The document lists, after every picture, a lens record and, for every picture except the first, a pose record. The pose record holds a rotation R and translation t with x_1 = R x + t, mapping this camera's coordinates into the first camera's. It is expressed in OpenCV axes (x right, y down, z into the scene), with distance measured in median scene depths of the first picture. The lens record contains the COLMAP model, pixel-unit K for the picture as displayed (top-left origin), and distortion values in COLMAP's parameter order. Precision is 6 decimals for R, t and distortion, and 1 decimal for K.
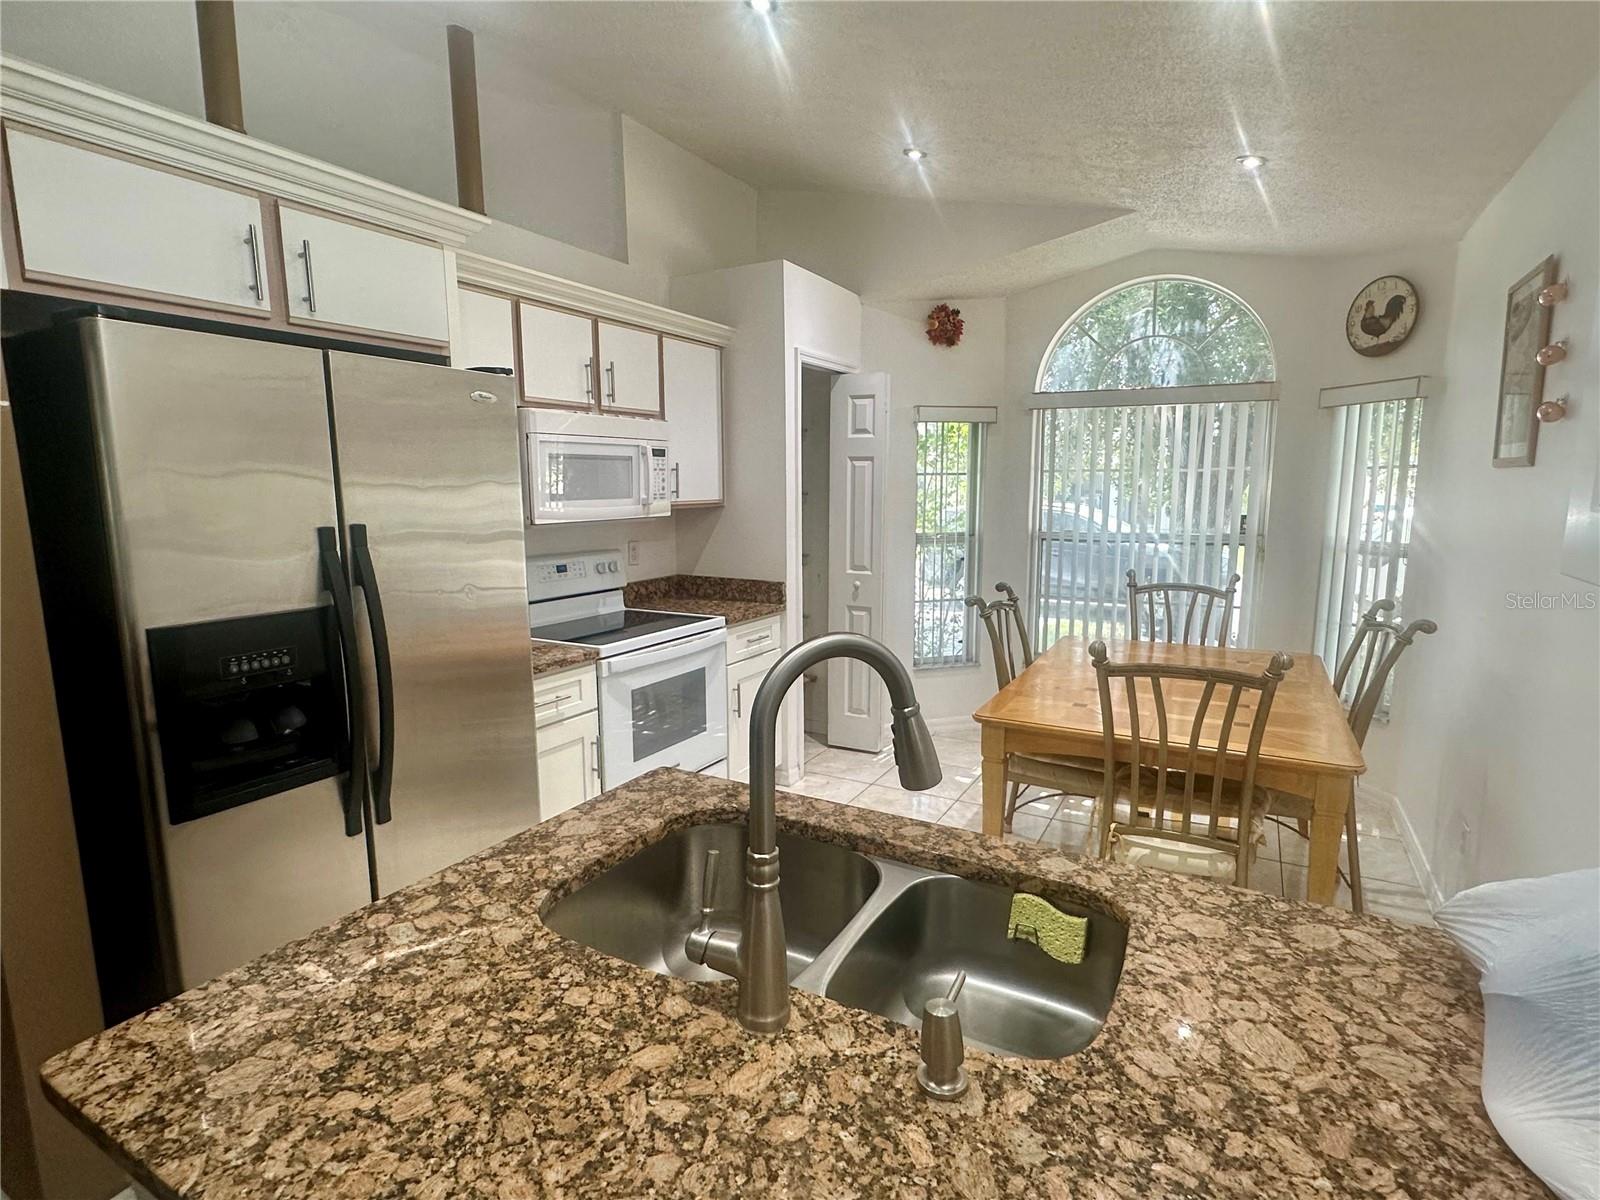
lens RADIAL K [[801.7, 0, 801.1], [0, 801.7, 602.1], [0, 0, 1]] dist [0.000320, 0.000040]
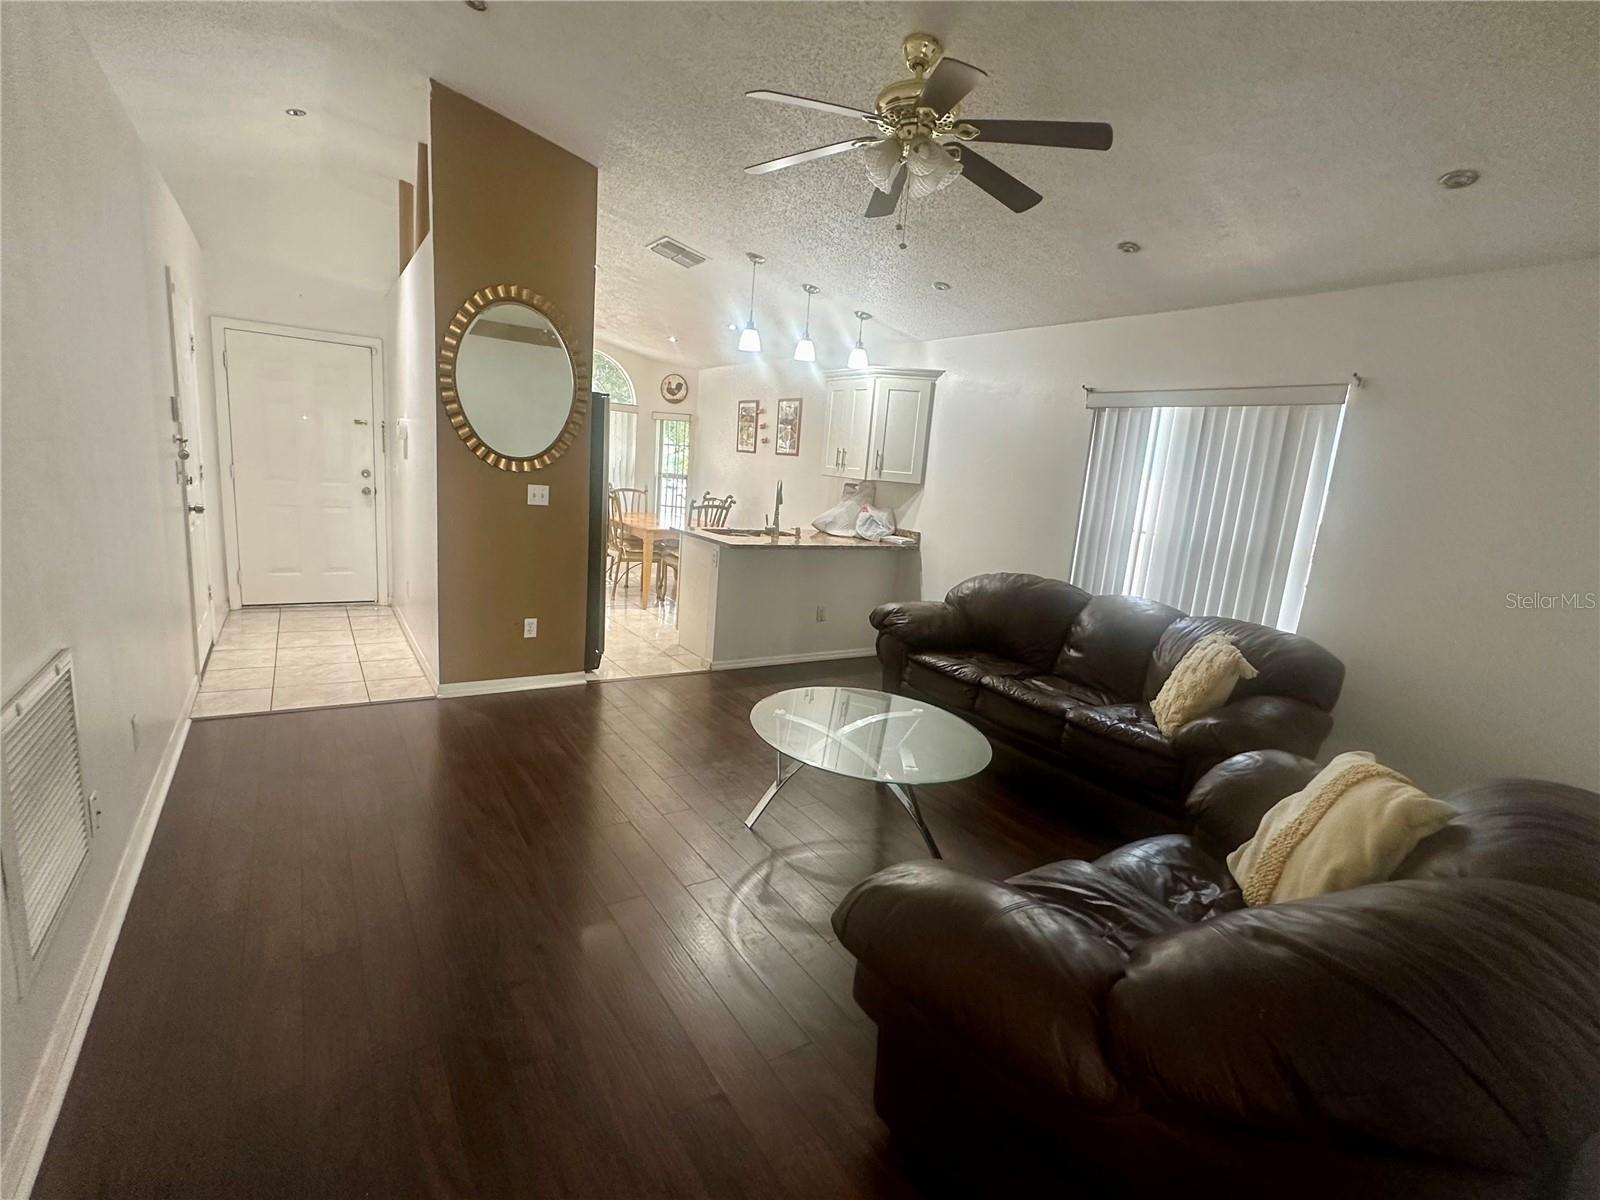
lens RADIAL K [[736.9, 0, 798.9], [0, 736.9, 600.9], [0, 0, 1]] dist [0.000999, 0.000204]
pose [[0.447736, -0.124159, 0.885504, -1.348565], [0.046663, 0.992208, 0.115526, 0.081787], [-0.892947, -0.010405, 0.450041, -0.485267]]
